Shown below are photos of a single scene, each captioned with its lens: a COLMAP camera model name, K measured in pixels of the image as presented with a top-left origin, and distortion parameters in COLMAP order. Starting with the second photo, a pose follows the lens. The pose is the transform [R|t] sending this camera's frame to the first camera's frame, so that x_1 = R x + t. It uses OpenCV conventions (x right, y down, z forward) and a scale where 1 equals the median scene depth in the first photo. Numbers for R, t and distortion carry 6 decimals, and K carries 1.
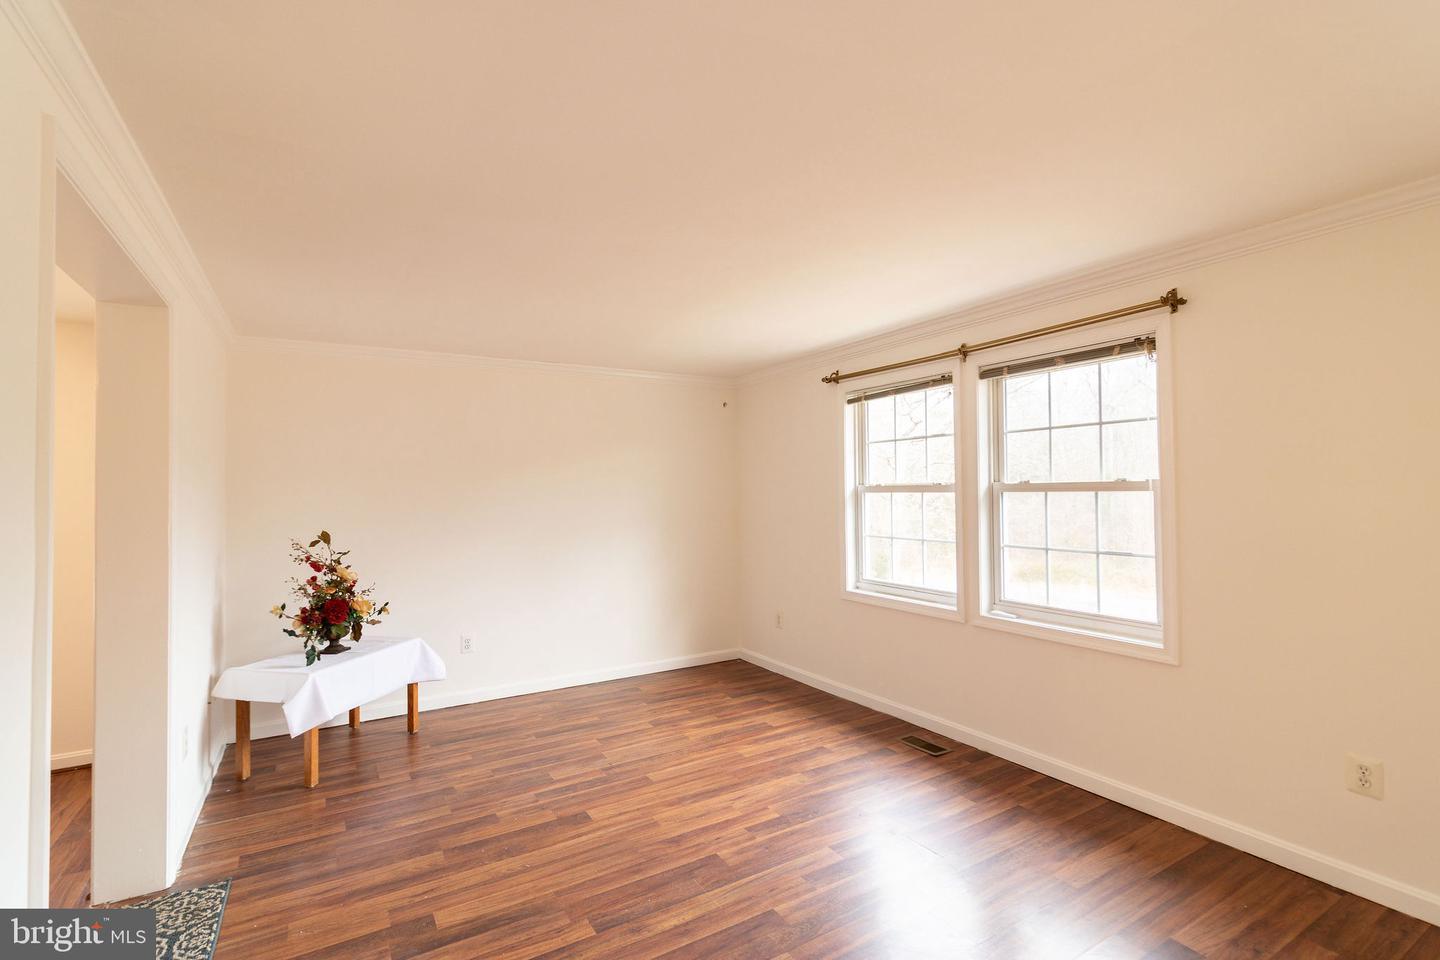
lens RADIAL K [[673.5, 0, 720.0], [0, 673.5, 480.0], [0, 0, 1]] dist [0.001949, -0.000110]
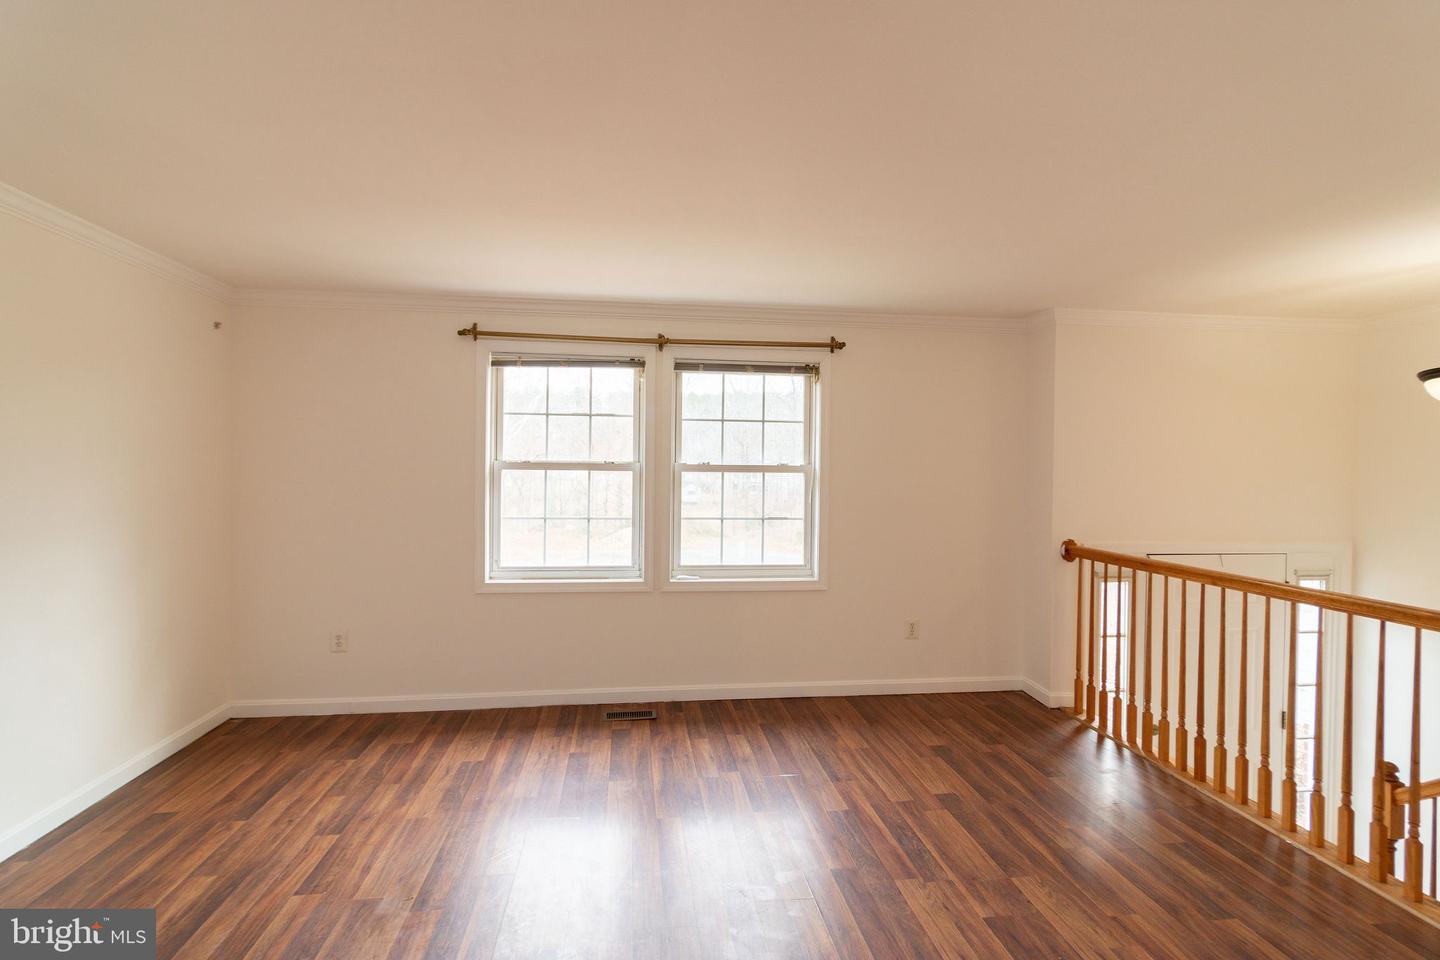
lens RADIAL K [[673.5, 0, 720.0], [0, 673.5, 480.0], [0, 0, 1]] dist [0.001949, -0.000110]
pose [[0.392777, 0.002771, 0.919630, -0.600713], [-0.031727, 0.999441, 0.010539, 0.017477], [-0.919086, -0.033317, 0.392645, 0.483479]]
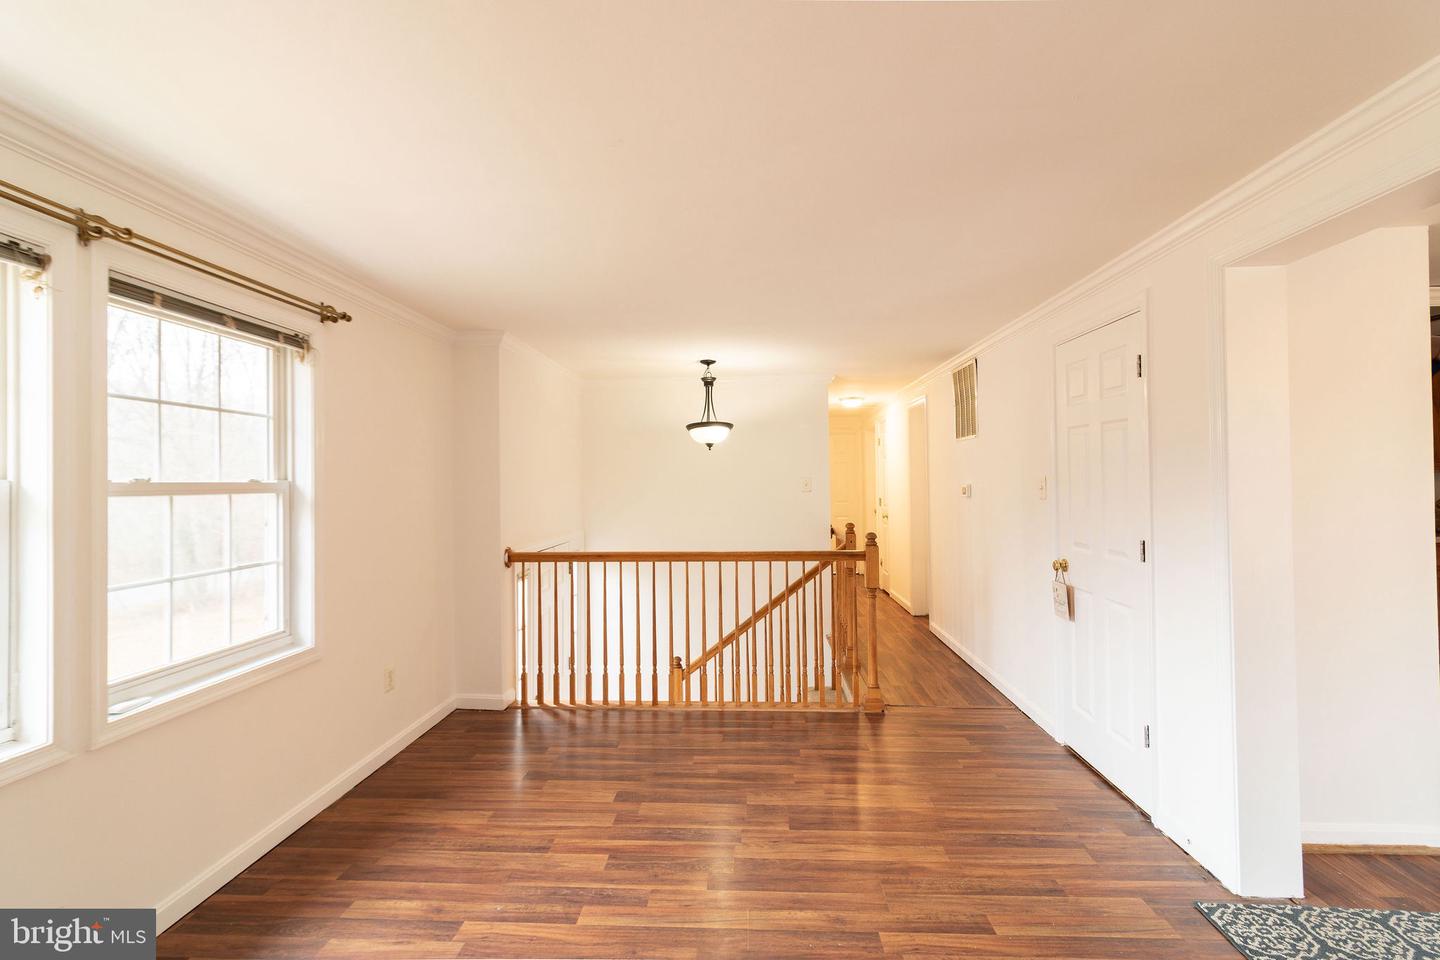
lens RADIAL K [[673.5, 0, 720.0], [0, 673.5, 480.0], [0, 0, 1]] dist [0.001949, -0.000110]
pose [[-0.835384, 0.024465, 0.549123, -0.326695], [0.013683, 0.999625, -0.023720, 0.023404], [-0.549497, -0.012302, -0.835405, 1.171854]]
